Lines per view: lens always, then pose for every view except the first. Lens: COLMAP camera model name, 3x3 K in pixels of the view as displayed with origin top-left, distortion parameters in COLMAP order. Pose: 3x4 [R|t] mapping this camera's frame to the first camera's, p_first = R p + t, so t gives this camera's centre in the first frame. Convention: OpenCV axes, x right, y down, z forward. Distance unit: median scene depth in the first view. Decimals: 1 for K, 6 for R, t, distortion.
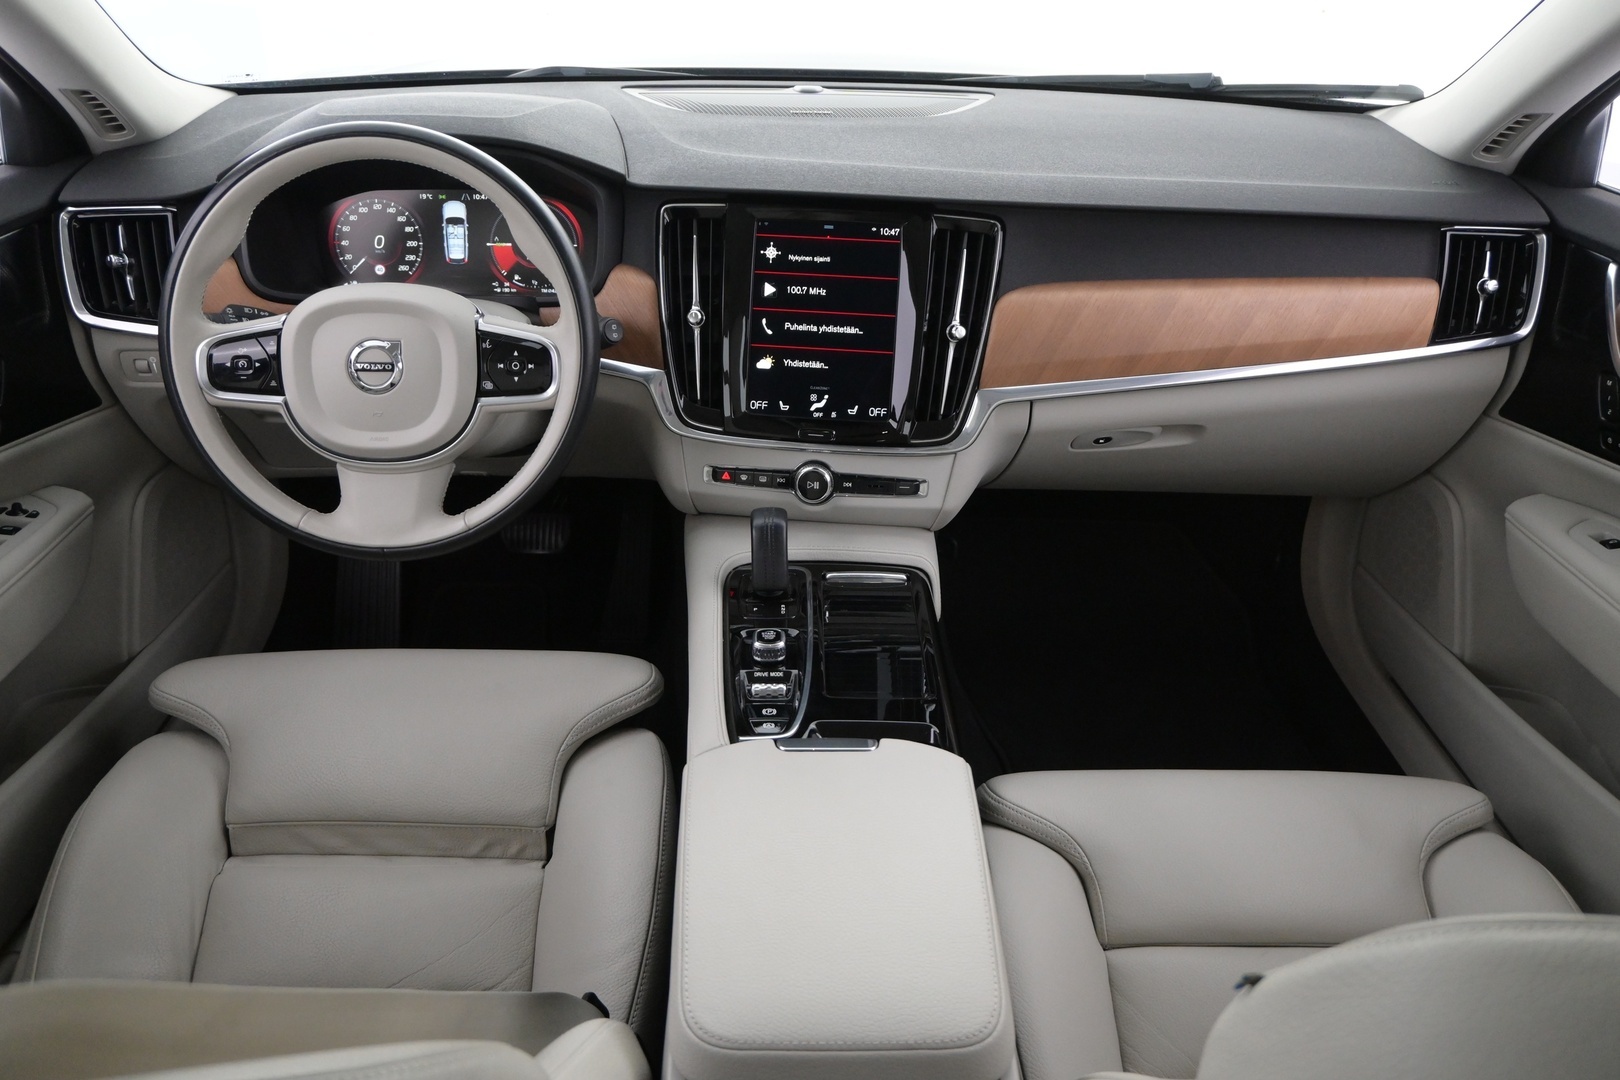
lens RADIAL K [[1252.2, 0, 822.7], [0, 1252.2, 542.6], [0, 0, 1]] dist [-0.031161, 0.015272]
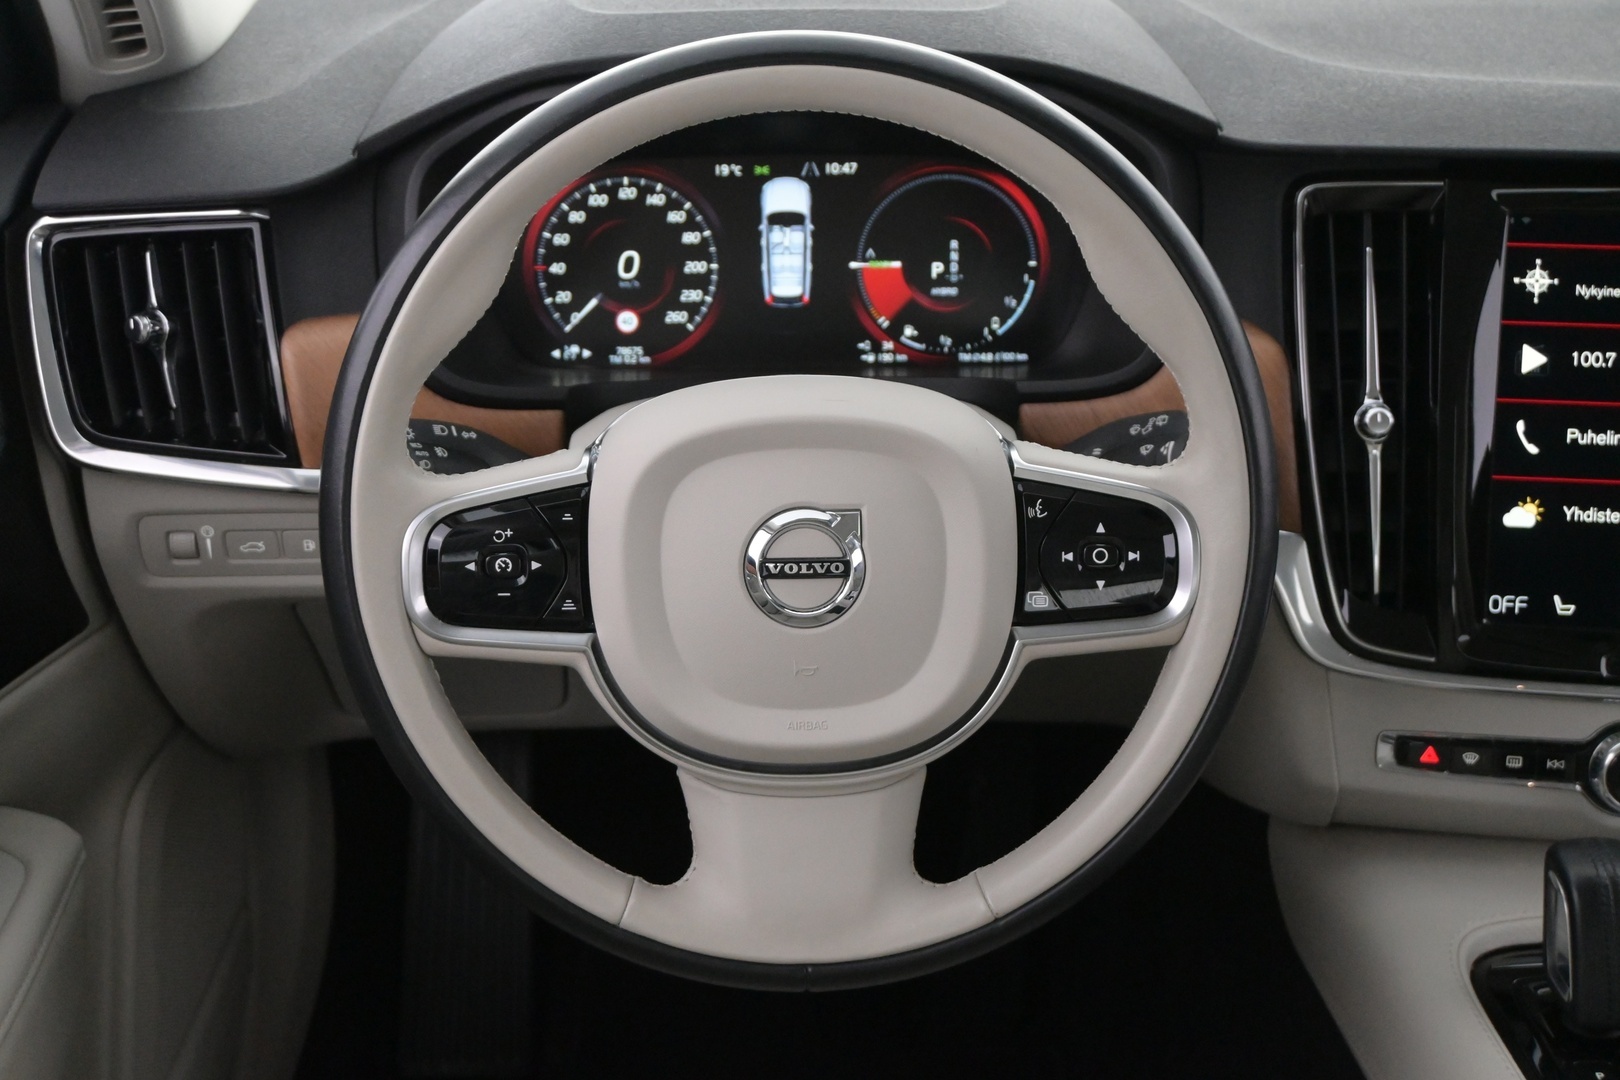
lens RADIAL K [[2173.4, 0, 803.5], [0, 2173.4, 535.7], [0, 0, 1]] dist [-0.005893, 0.000000]
pose [[0.999572, -0.020655, -0.020714, -0.300572], [0.019221, 0.997554, -0.067206, -0.087446], [0.022052, 0.066779, 0.997524, 0.188945]]
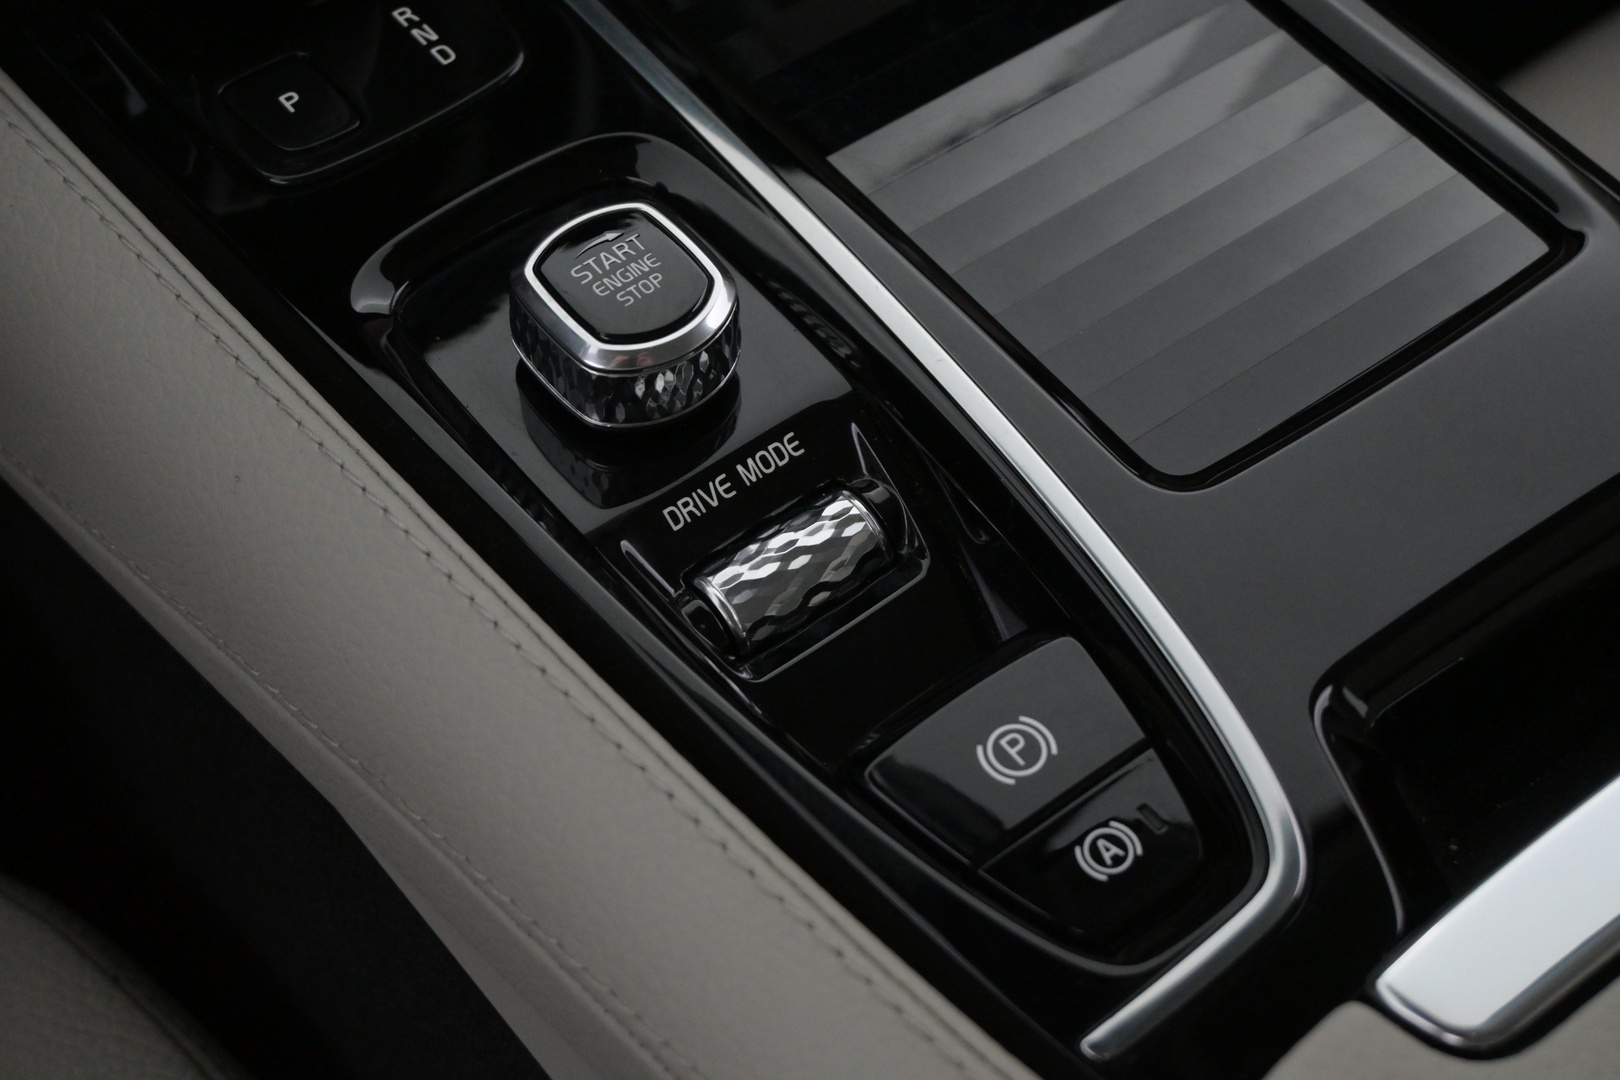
lens RADIAL K [[2568.1, 0, 799.9], [0, 2568.1, 533.4], [0, 0, 1]] dist [0.019865, 0.000000]
pose [[0.803054, -0.484609, 0.346784, -0.141836], [0.262781, 0.810292, 0.523806, -0.063103], [-0.534837, -0.329516, 0.778054, 0.620532]]
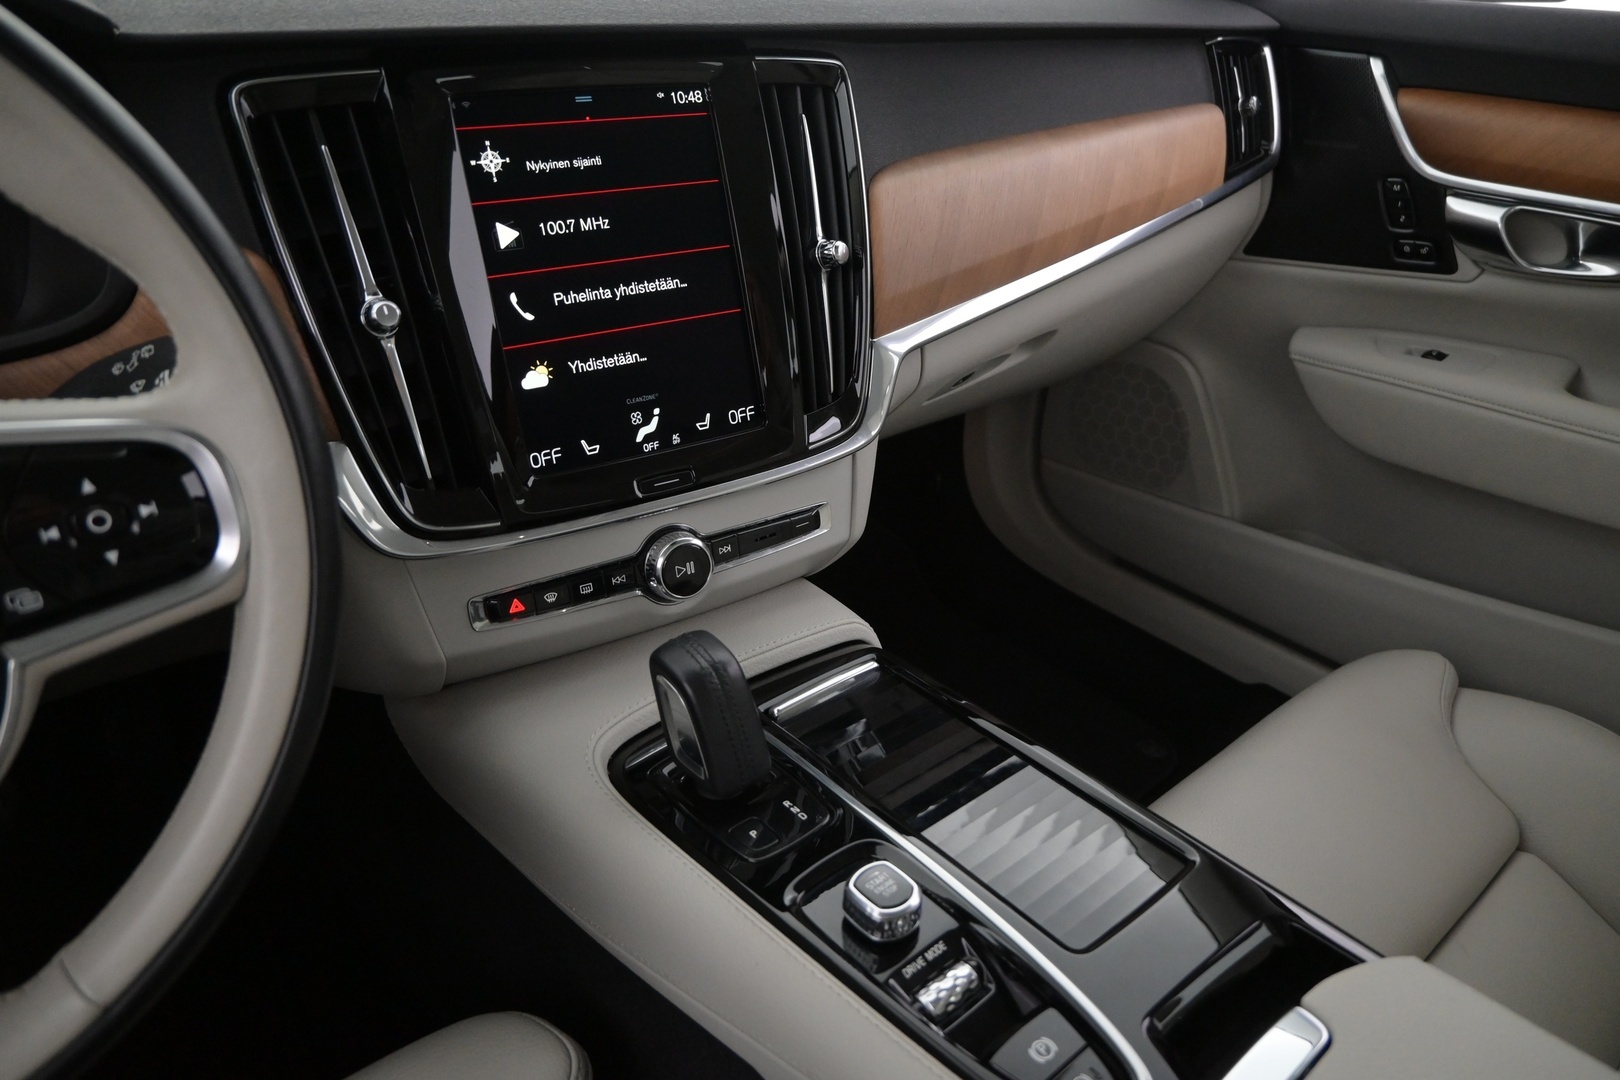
lens RADIAL K [[1092.9, 0, 807.7], [0, 1092.9, 543.8], [0, 0, 1]] dist [-0.007013, -0.002284]
pose [[0.773495, -0.309488, 0.553104, -0.234502], [0.284944, 0.949314, 0.132702, -0.106832], [-0.566139, 0.054959, 0.822476, 0.571254]]
